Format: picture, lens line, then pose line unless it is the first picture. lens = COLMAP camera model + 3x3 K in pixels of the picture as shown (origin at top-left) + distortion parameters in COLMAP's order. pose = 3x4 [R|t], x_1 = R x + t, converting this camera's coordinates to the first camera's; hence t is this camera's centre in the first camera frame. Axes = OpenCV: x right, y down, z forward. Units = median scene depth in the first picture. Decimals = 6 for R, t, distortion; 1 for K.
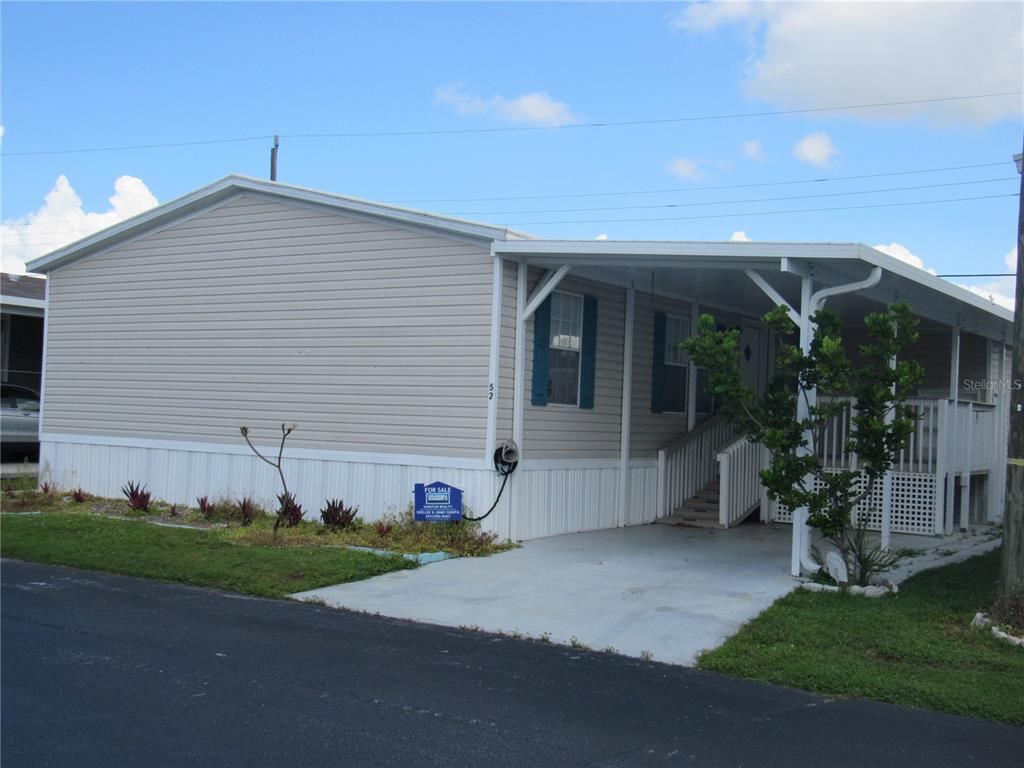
lens RADIAL K [[1204.6, 0, 512.0], [0, 1204.6, 384.0], [0, 0, 1]] dist [-0.034358, -0.012266]
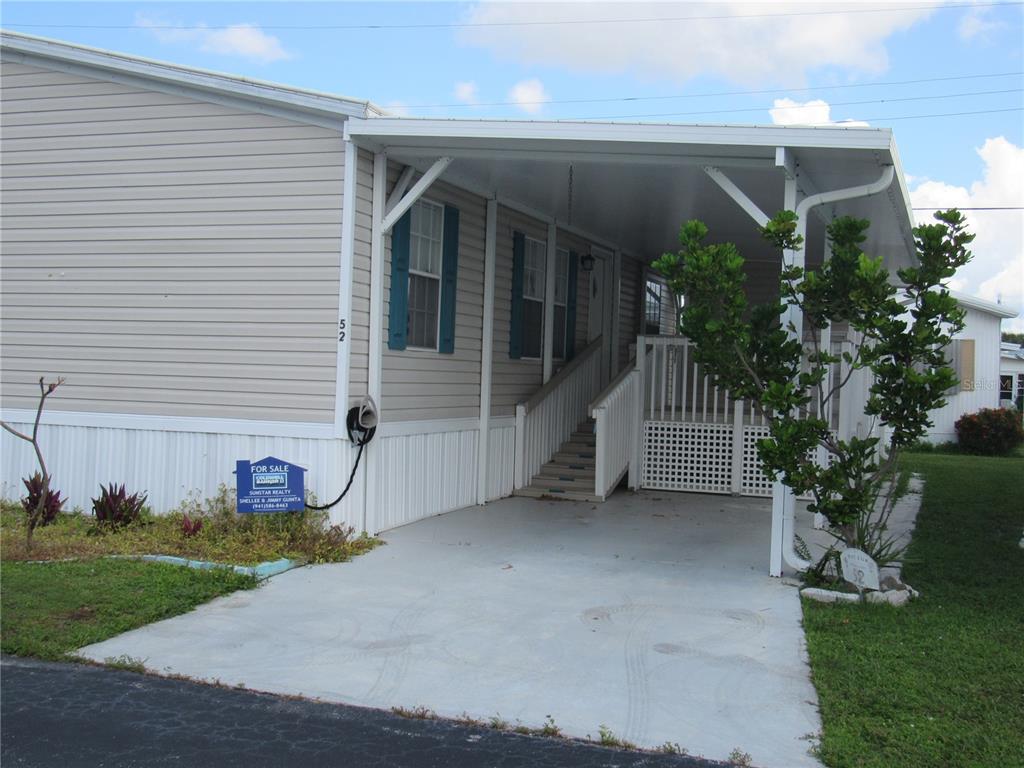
lens RADIAL K [[1205.6, 0, 512.0], [0, 1205.6, 384.0], [0, 0, 1]] dist [-0.027622, 0.001641]
pose [[0.971301, -0.007545, 0.237732, -0.089329], [-0.003571, 0.998922, 0.046292, 0.004463], [-0.237825, -0.045812, 0.970227, 0.272464]]
